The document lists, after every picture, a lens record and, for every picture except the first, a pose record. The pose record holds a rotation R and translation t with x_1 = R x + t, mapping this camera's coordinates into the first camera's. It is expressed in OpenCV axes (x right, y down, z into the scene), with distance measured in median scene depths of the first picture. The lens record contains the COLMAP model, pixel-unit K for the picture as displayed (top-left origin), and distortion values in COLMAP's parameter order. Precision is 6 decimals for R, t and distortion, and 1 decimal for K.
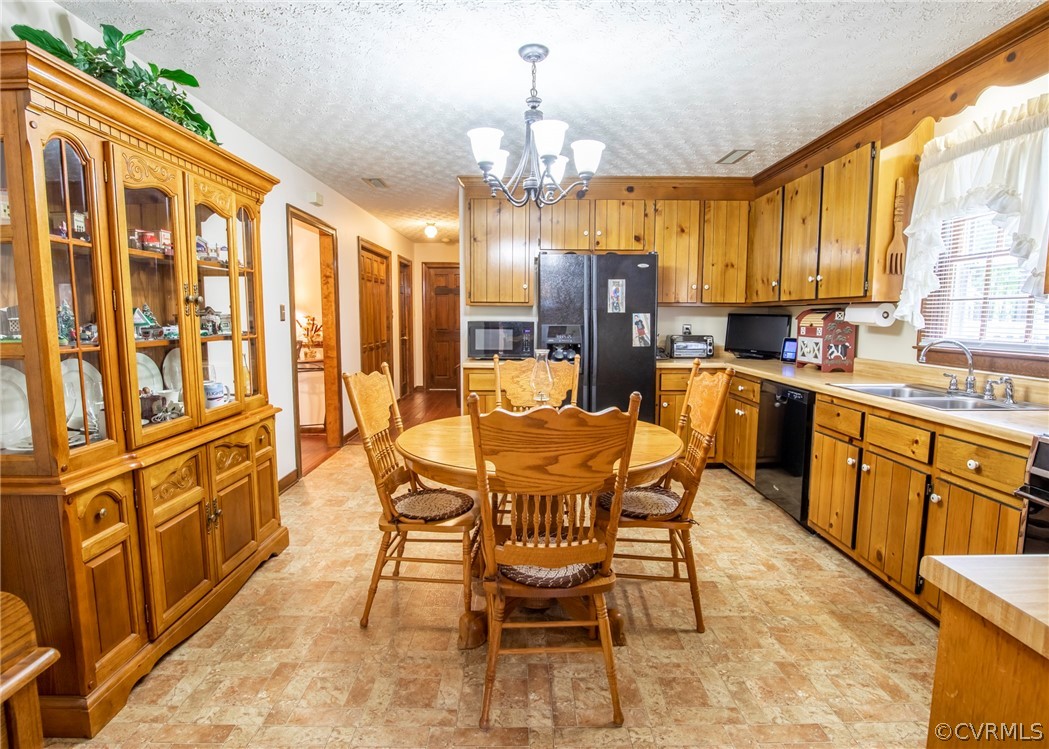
lens RADIAL K [[518.3, 0, 524.5], [0, 518.3, 374.5], [0, 0, 1]] dist [-0.030885, 0.001201]
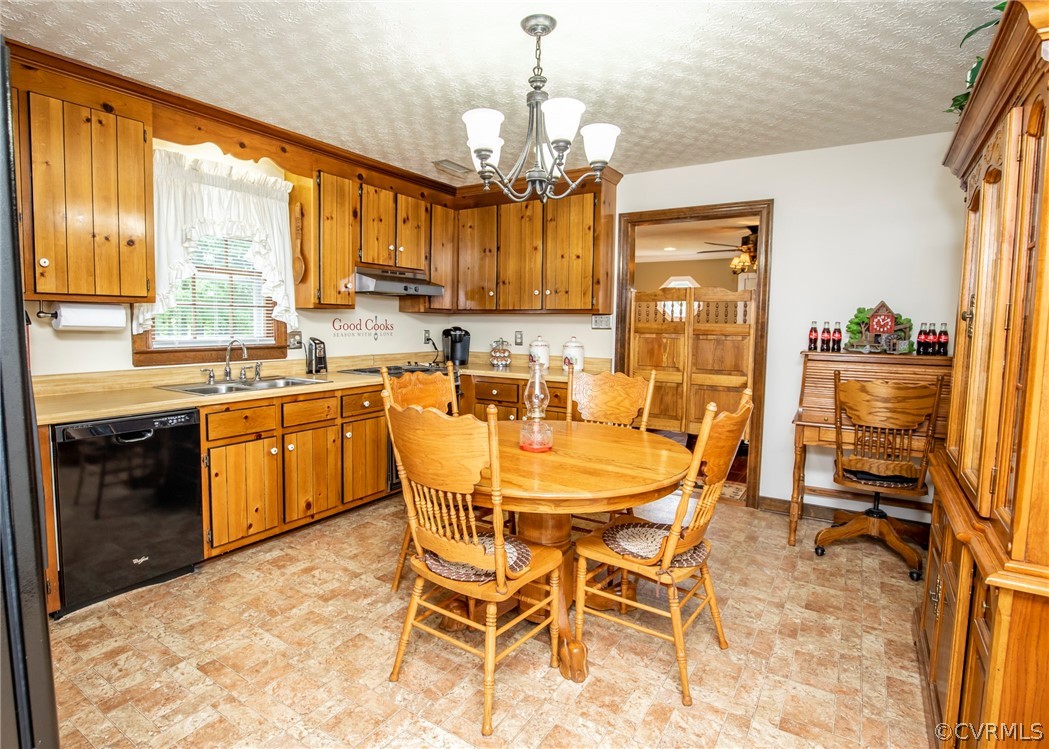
lens RADIAL K [[539.0, 0, 490.9], [0, 539.0, 367.4], [0, 0, 1]] dist [-0.030314, -0.000164]
pose [[-0.813873, -0.065589, 0.577328, -0.429601], [0.048884, 0.982357, 0.180516, -0.205612], [-0.578982, 0.175139, -0.796308, 1.688960]]
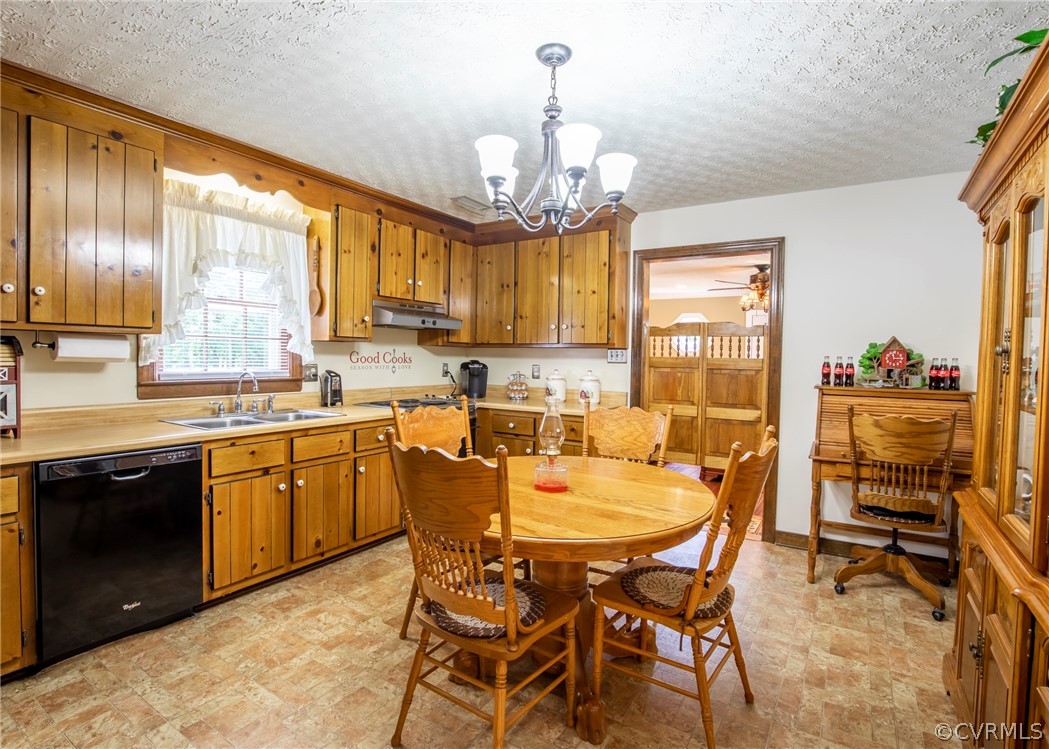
lens RADIAL K [[510.4, 0, 524.5], [0, 510.4, 374.5], [0, 0, 1]] dist [-0.031202, 0.000229]
pose [[-0.828384, -0.041447, 0.558624, -0.392149], [0.041468, 0.989985, 0.134943, -0.196840], [-0.558623, 0.134950, -0.818370, 1.617645]]
